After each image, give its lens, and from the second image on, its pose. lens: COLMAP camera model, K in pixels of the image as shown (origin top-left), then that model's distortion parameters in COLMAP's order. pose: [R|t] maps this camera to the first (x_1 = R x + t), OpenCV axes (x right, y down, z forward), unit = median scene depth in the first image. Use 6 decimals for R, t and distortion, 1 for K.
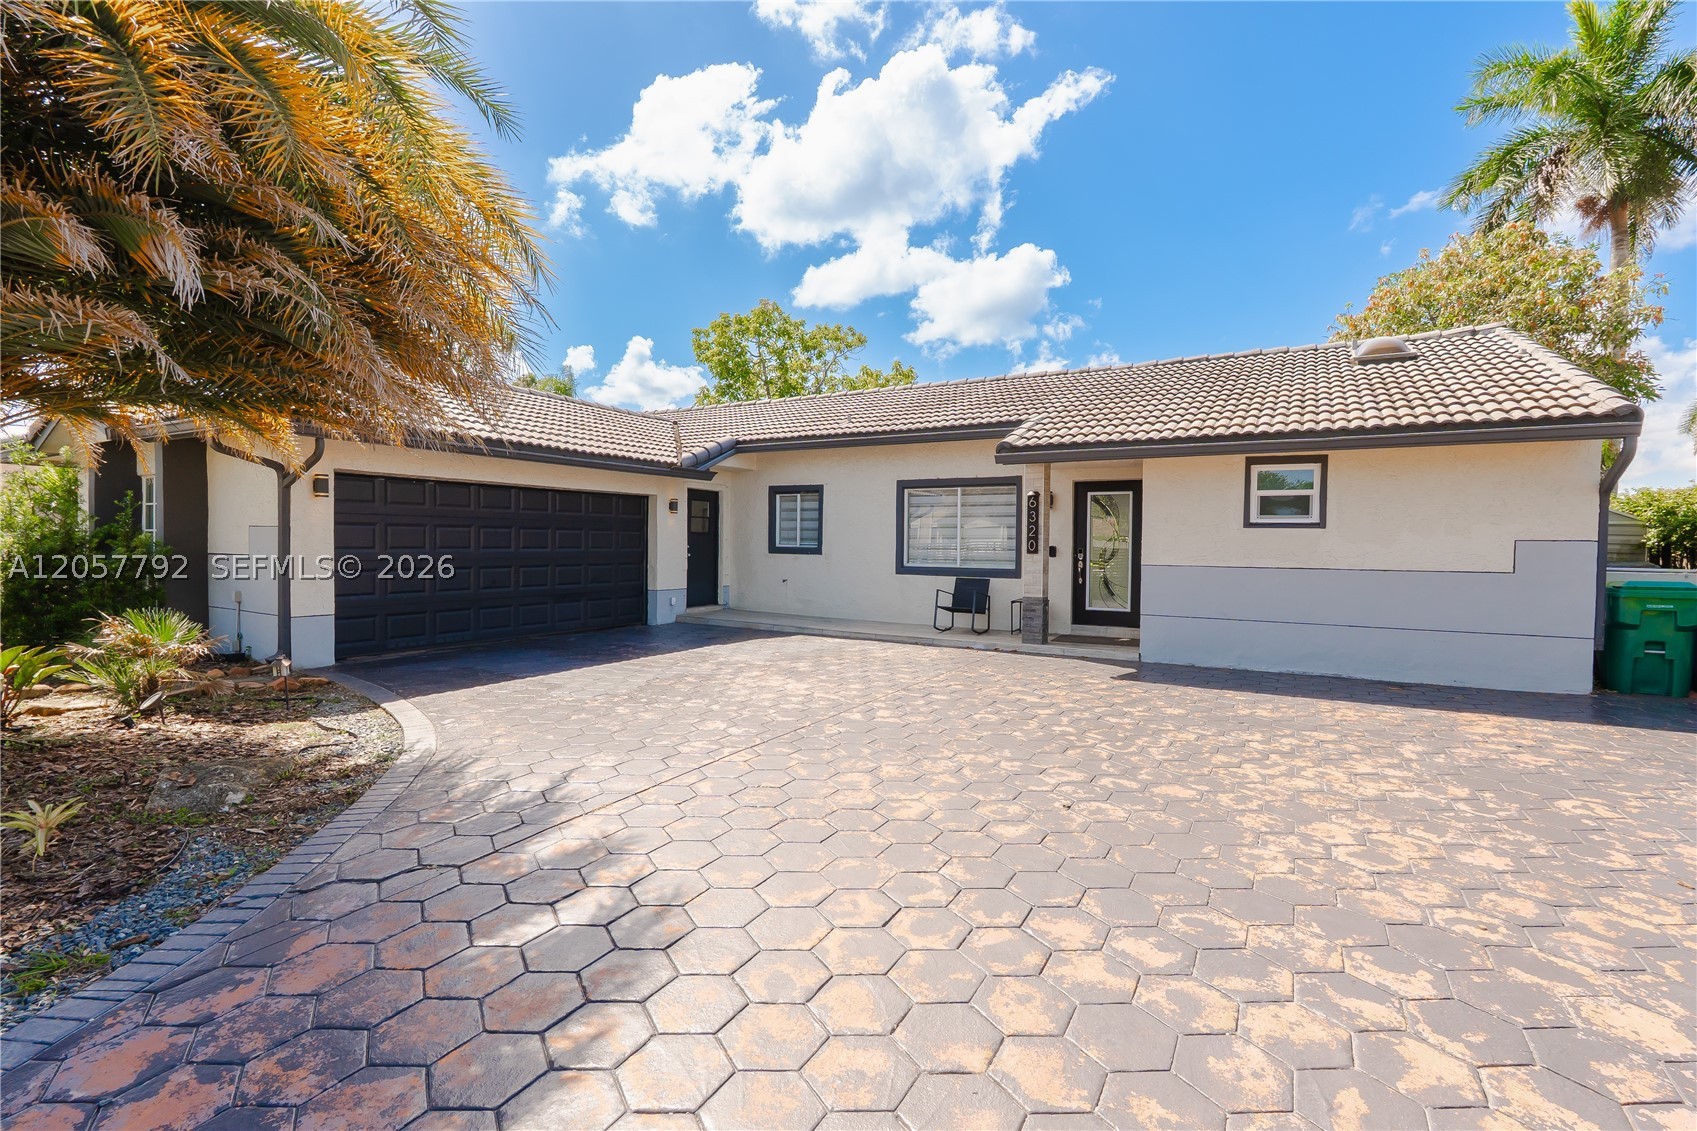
lens RADIAL K [[783.3, 0, 862.2], [0, 783.3, 561.3], [0, 0, 1]] dist [-0.014510, 0.002796]
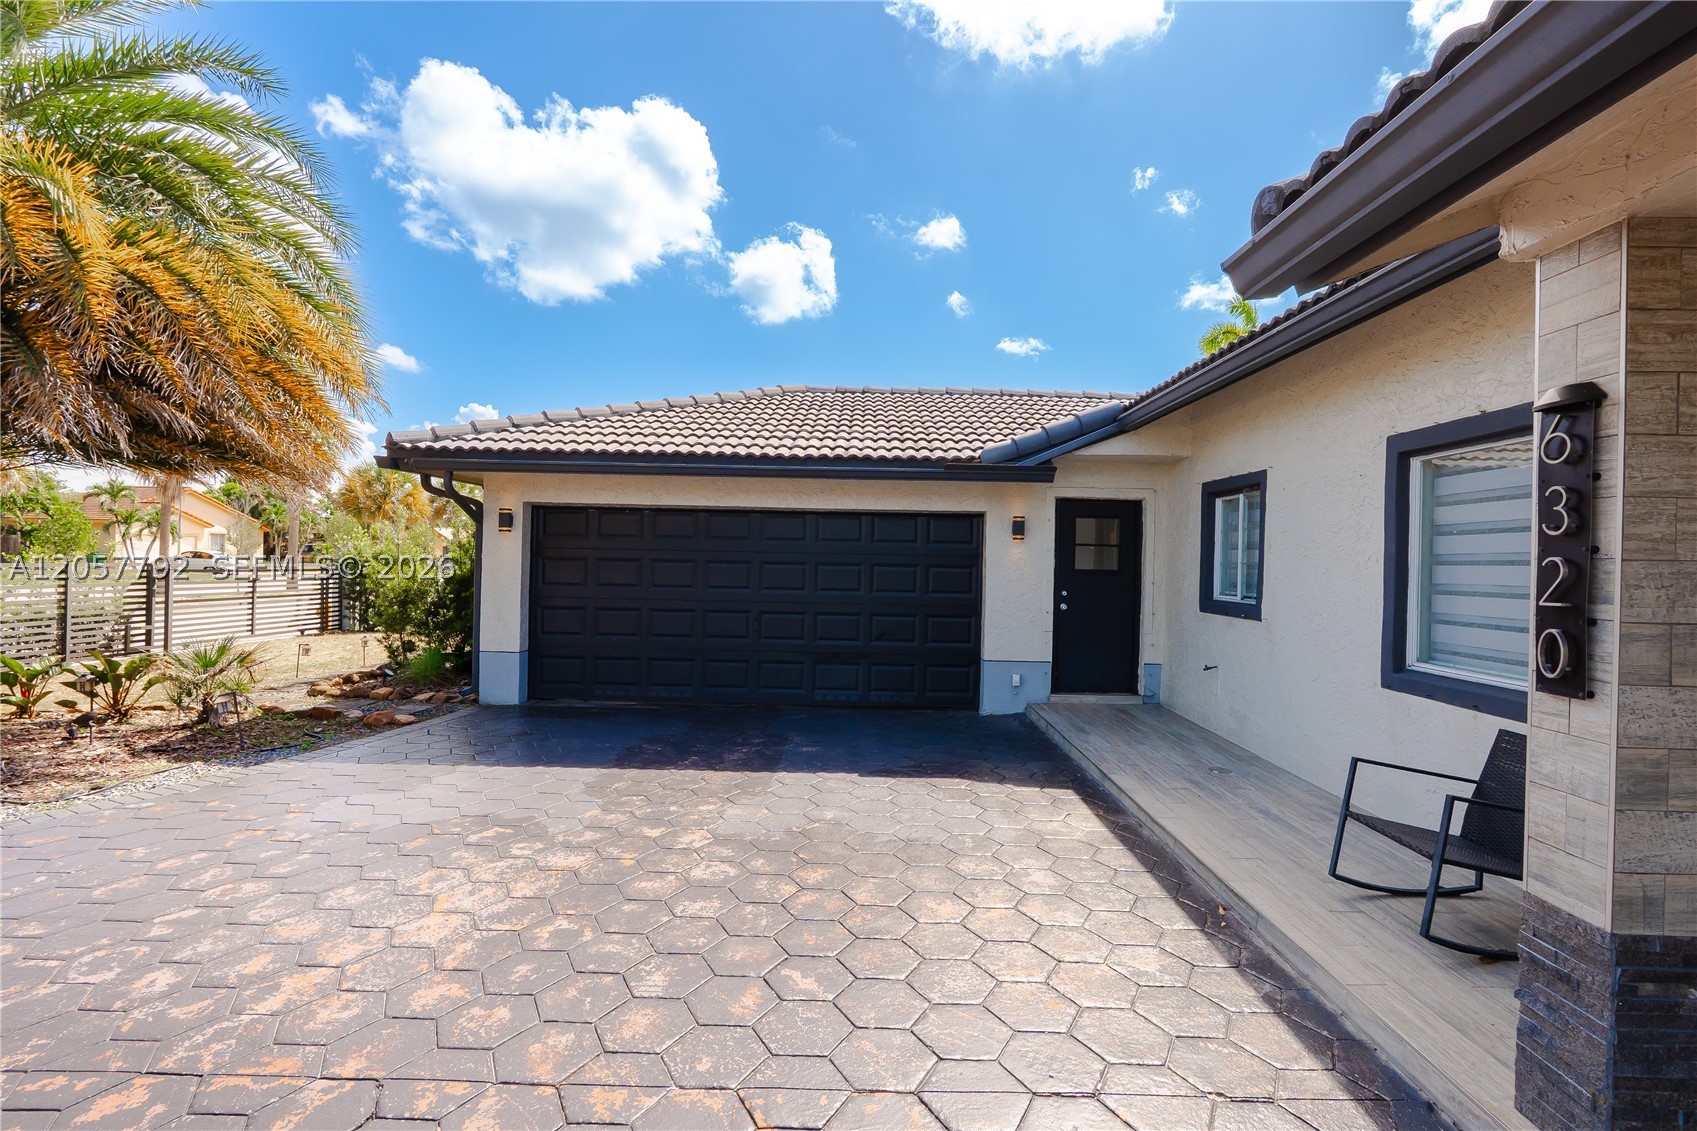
lens RADIAL K [[783.3, 0, 853.1], [0, 783.3, 564.6], [0, 0, 1]] dist [-0.014510, 0.002796]
pose [[0.480837, 0.003671, -0.876802, 0.247112], [-0.035971, 0.999232, -0.015543, -0.026864], [0.876072, 0.039013, 0.480599, 0.588466]]
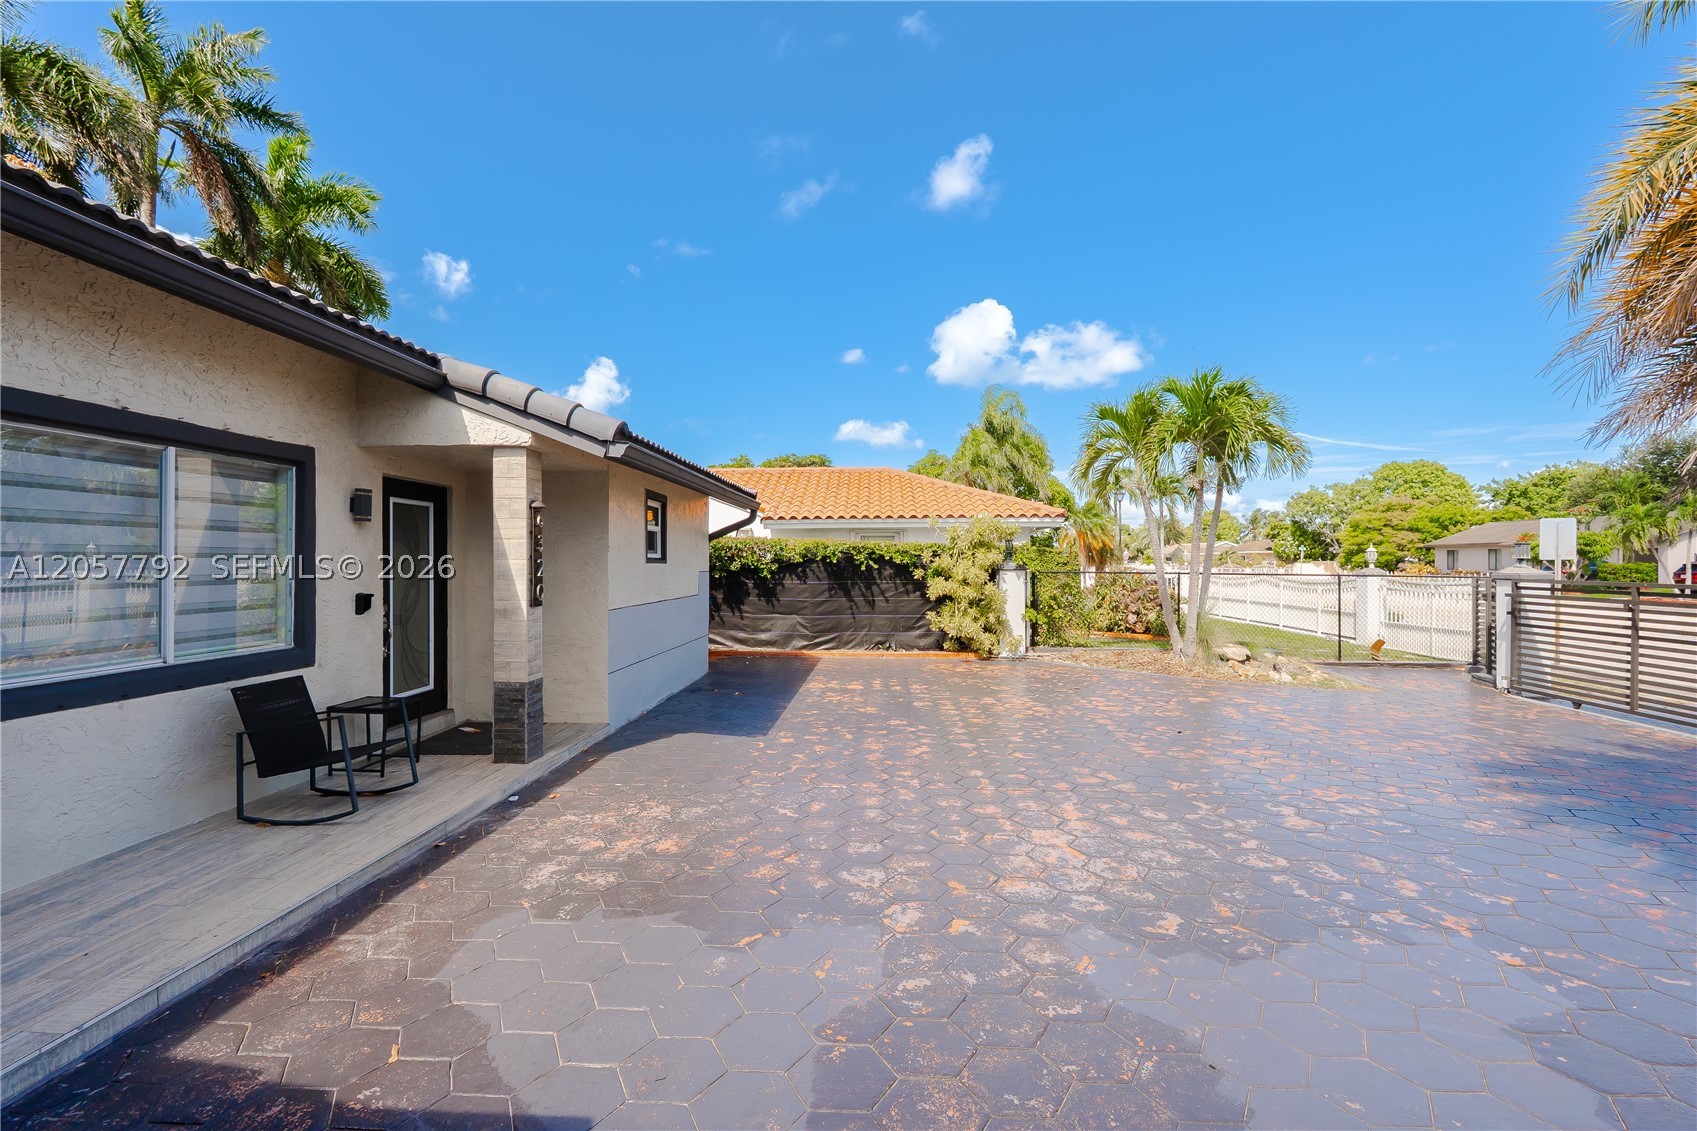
lens RADIAL K [[783.3, 0, 855.4], [0, 783.3, 566.2], [0, 0, 1]] dist [-0.014510, 0.002796]
pose [[-0.454491, -0.014208, 0.890638, -0.330068], [0.014192, 0.999630, 0.023189, -0.040127], [-0.890638, 0.023179, -0.454121, 0.837570]]
